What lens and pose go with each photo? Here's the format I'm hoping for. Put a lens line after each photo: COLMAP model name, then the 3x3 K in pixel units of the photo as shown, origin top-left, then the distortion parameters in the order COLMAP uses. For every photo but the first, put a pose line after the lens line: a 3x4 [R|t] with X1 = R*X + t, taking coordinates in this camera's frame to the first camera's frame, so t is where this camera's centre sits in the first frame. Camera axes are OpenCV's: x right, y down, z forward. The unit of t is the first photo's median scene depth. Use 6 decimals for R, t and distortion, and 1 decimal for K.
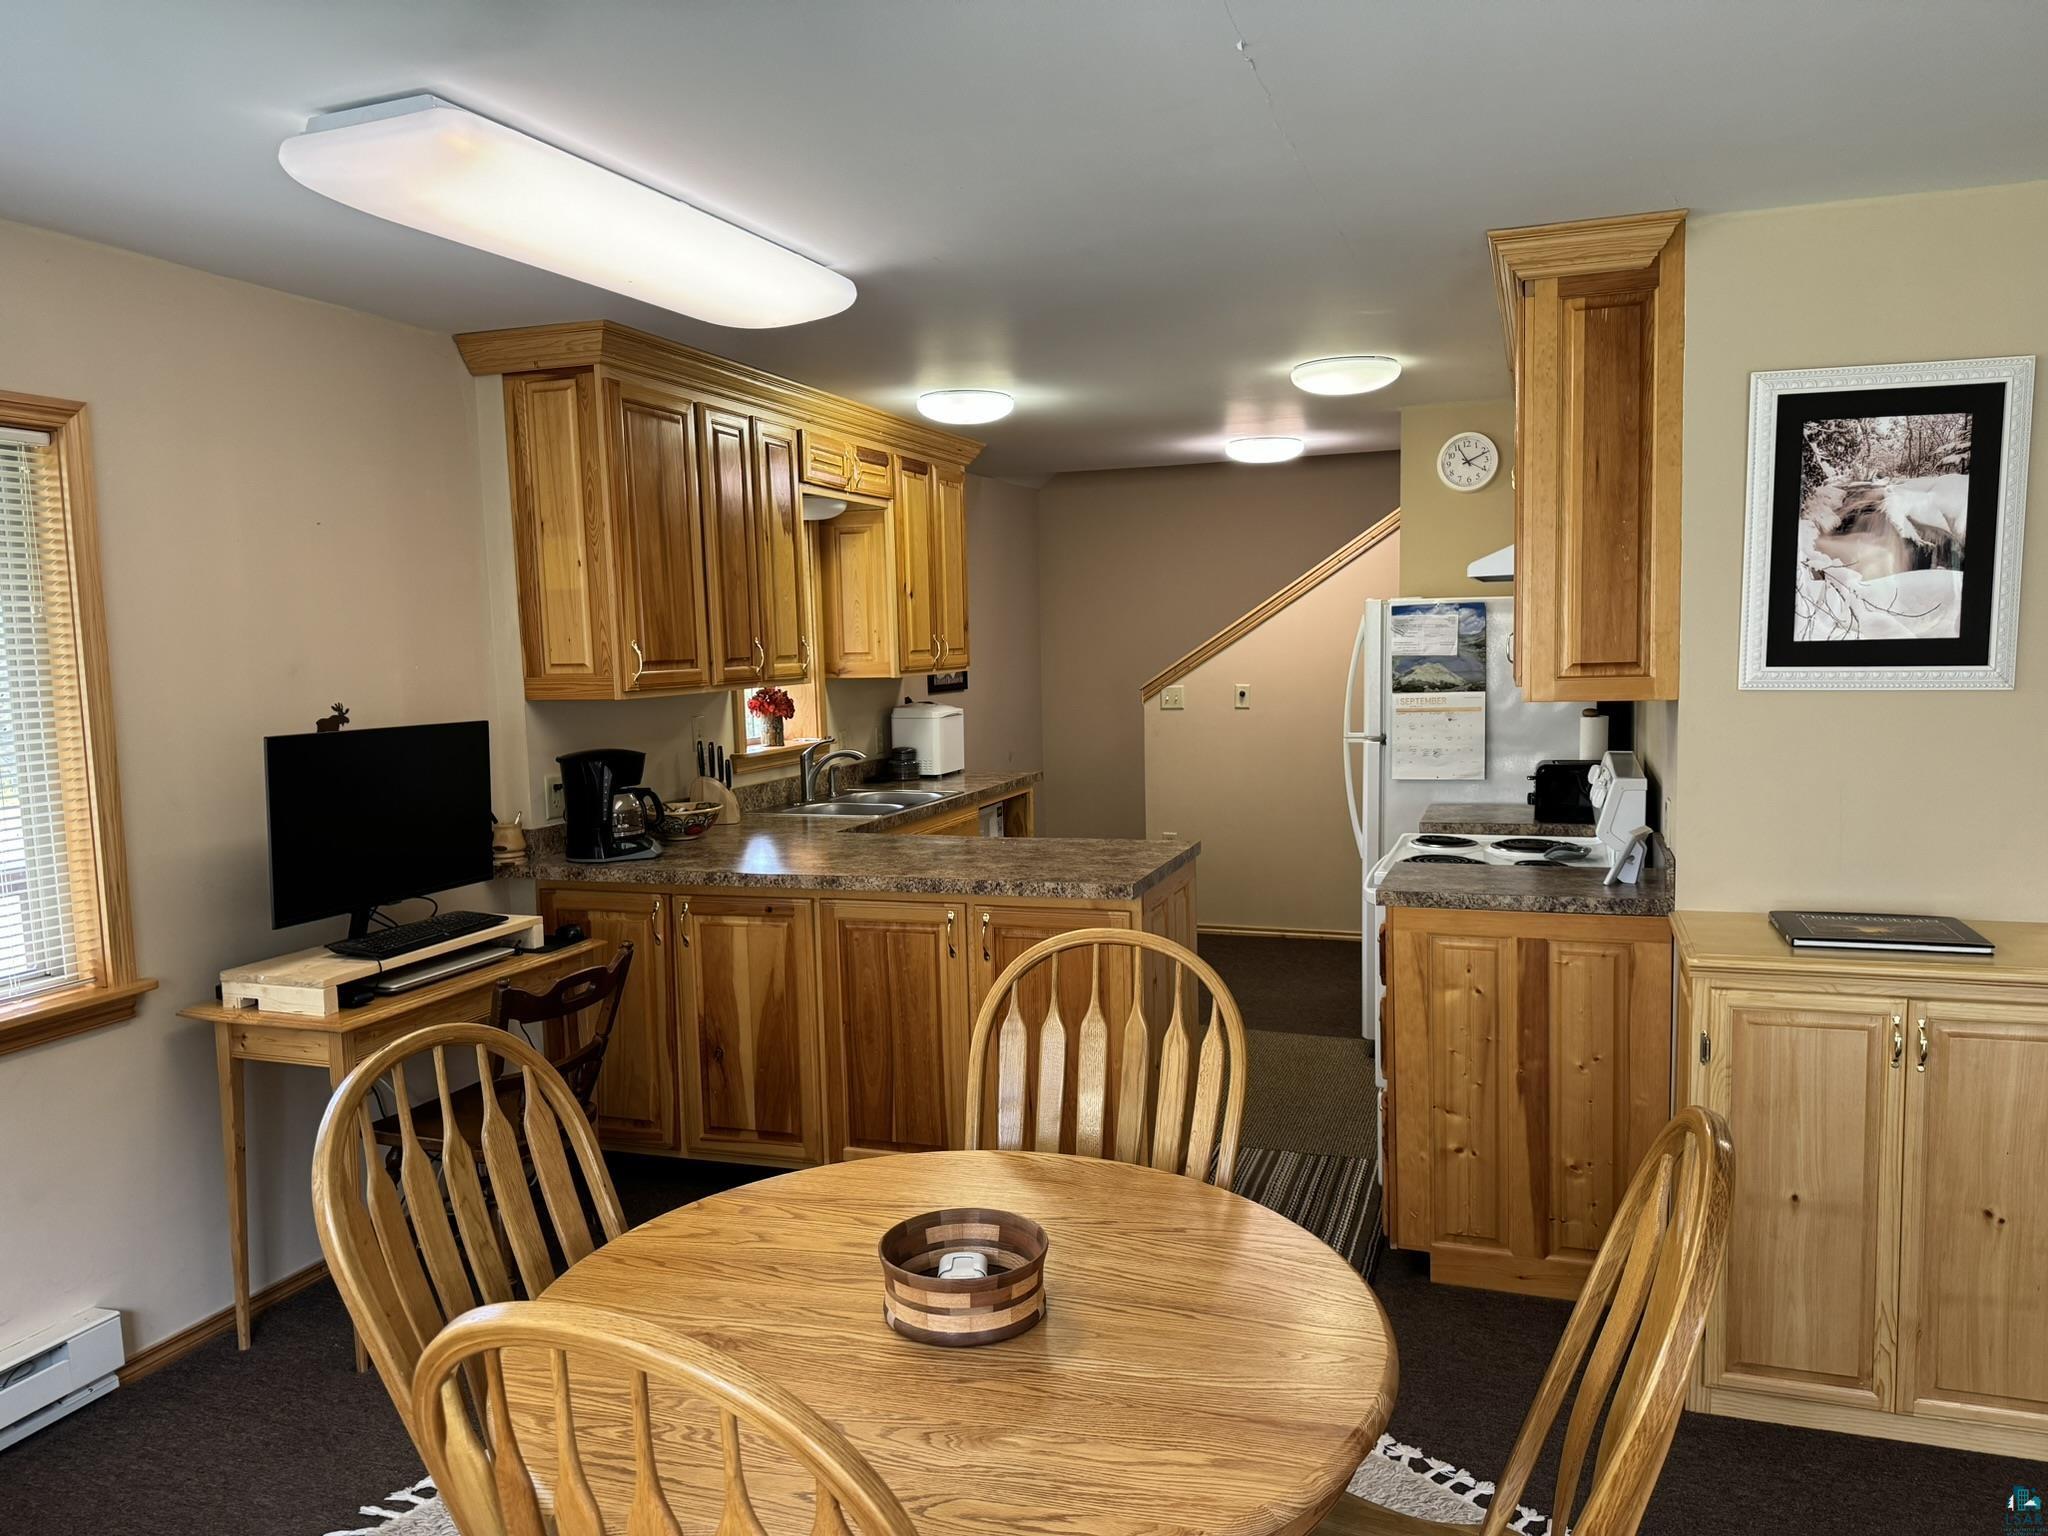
lens RADIAL K [[1431.0, 0, 1016.5], [0, 1431.0, 777.2], [0, 0, 1]] dist [0.026757, -0.035987]
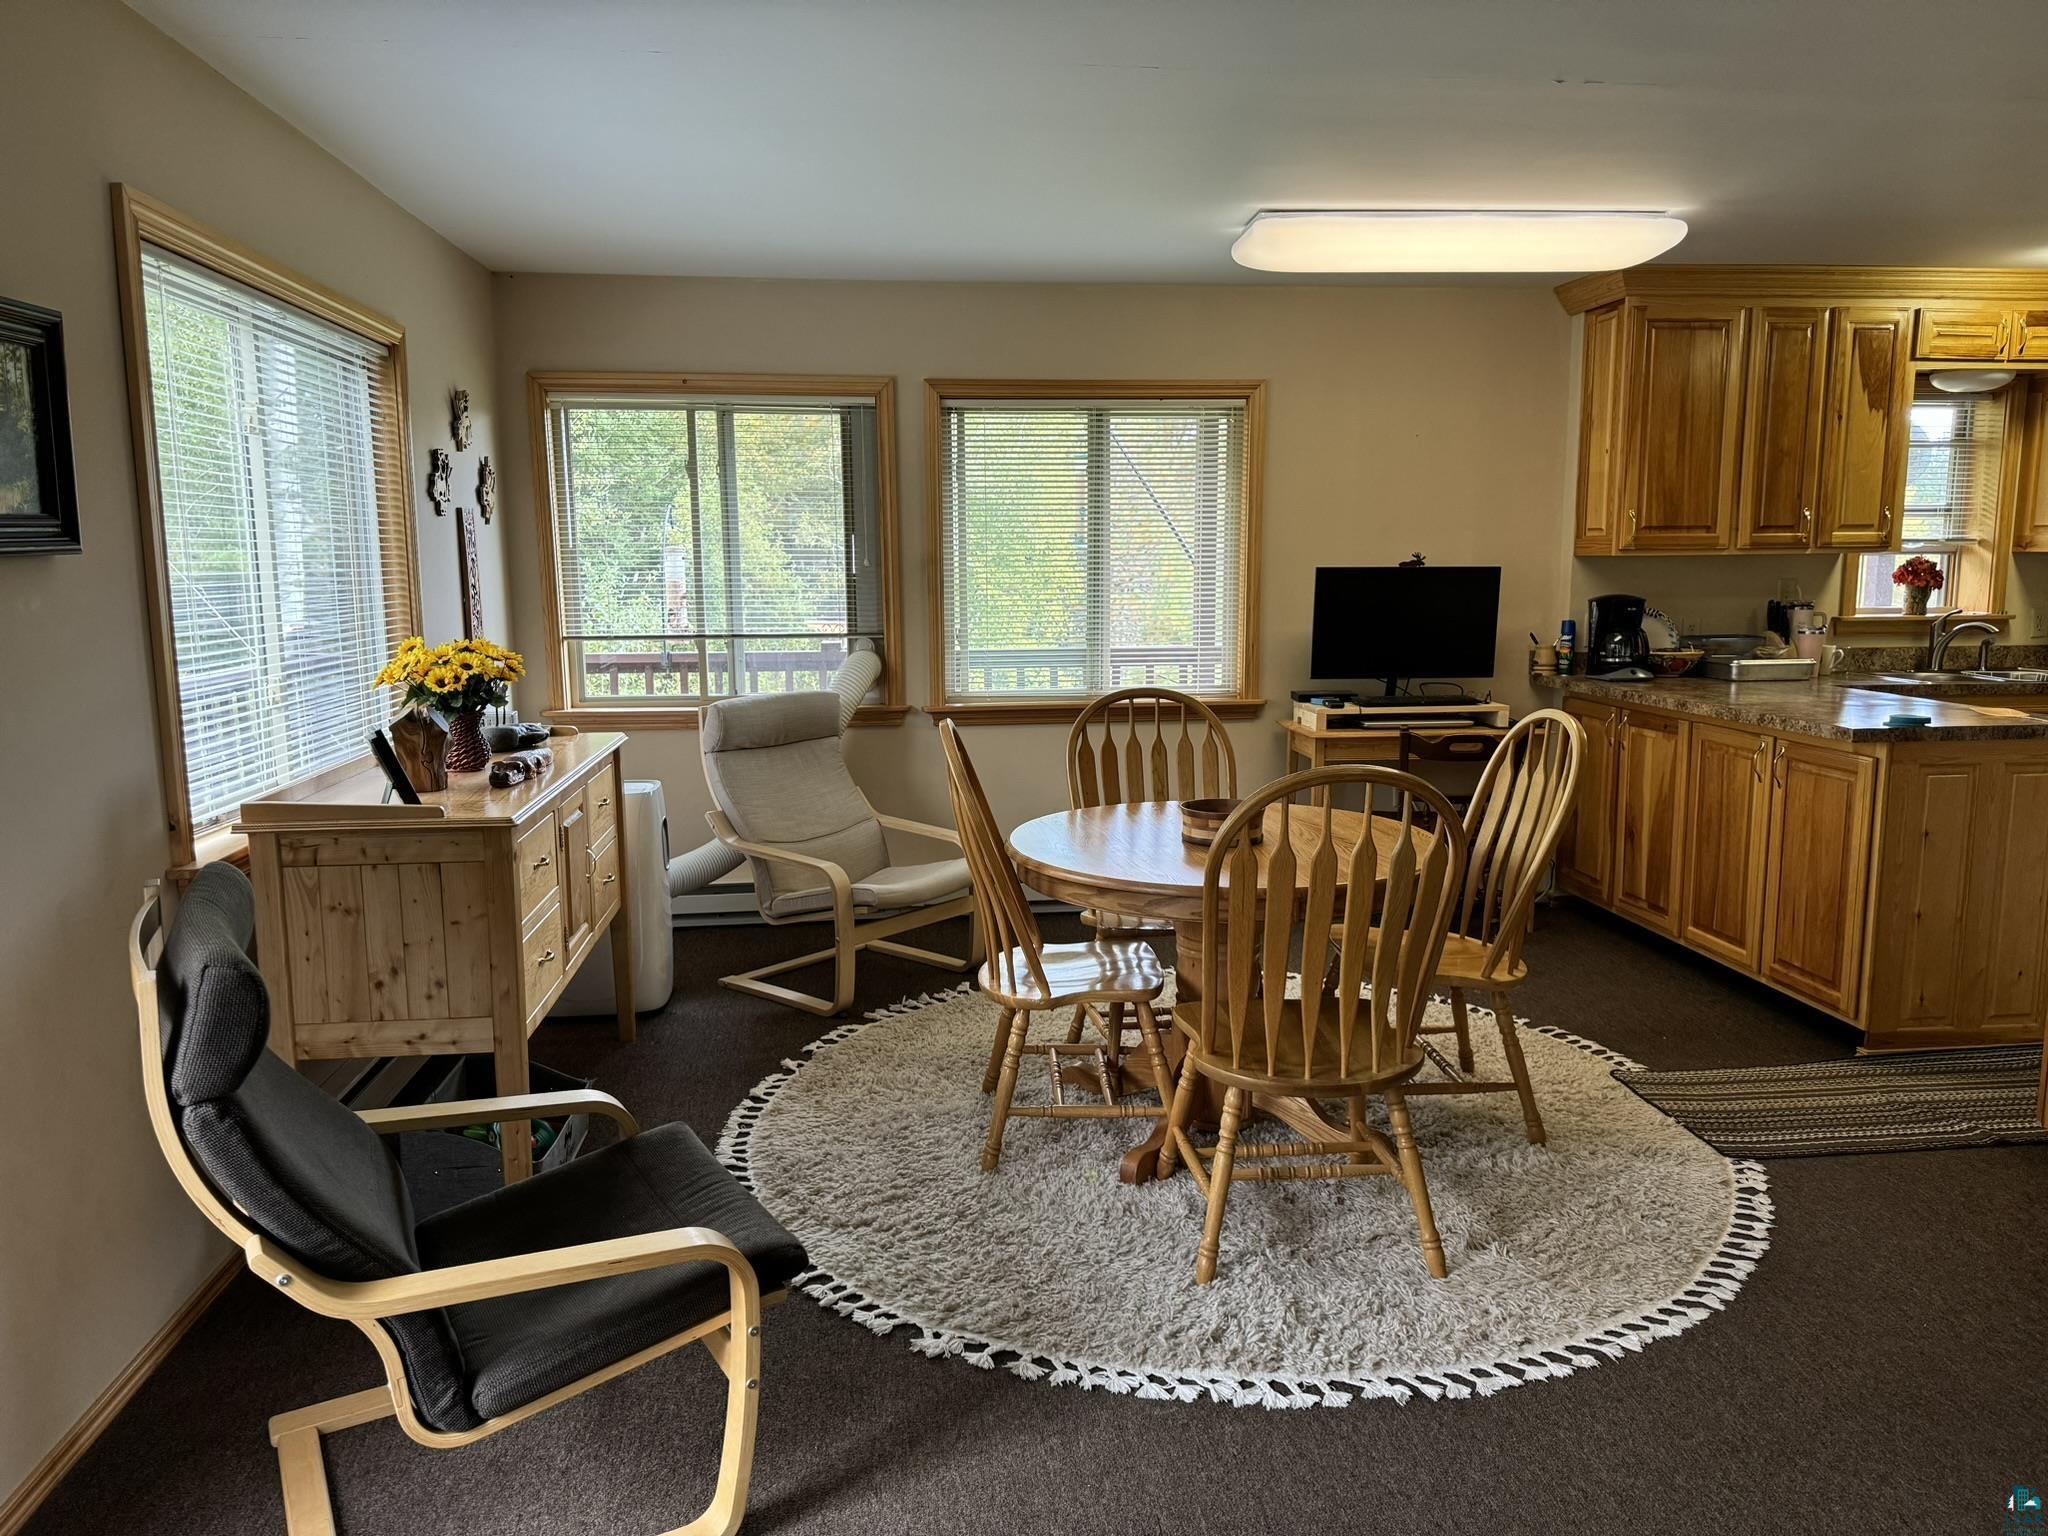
lens RADIAL K [[1431.0, 0, 1009.3], [0, 1431.0, 763.3], [0, 0, 1]] dist [0.026757, -0.035987]
pose [[0.431749, 0.151533, -0.889174, 0.677958], [-0.088158, 0.988157, 0.125596, 0.016416], [0.897675, 0.024162, 0.439995, -0.066124]]
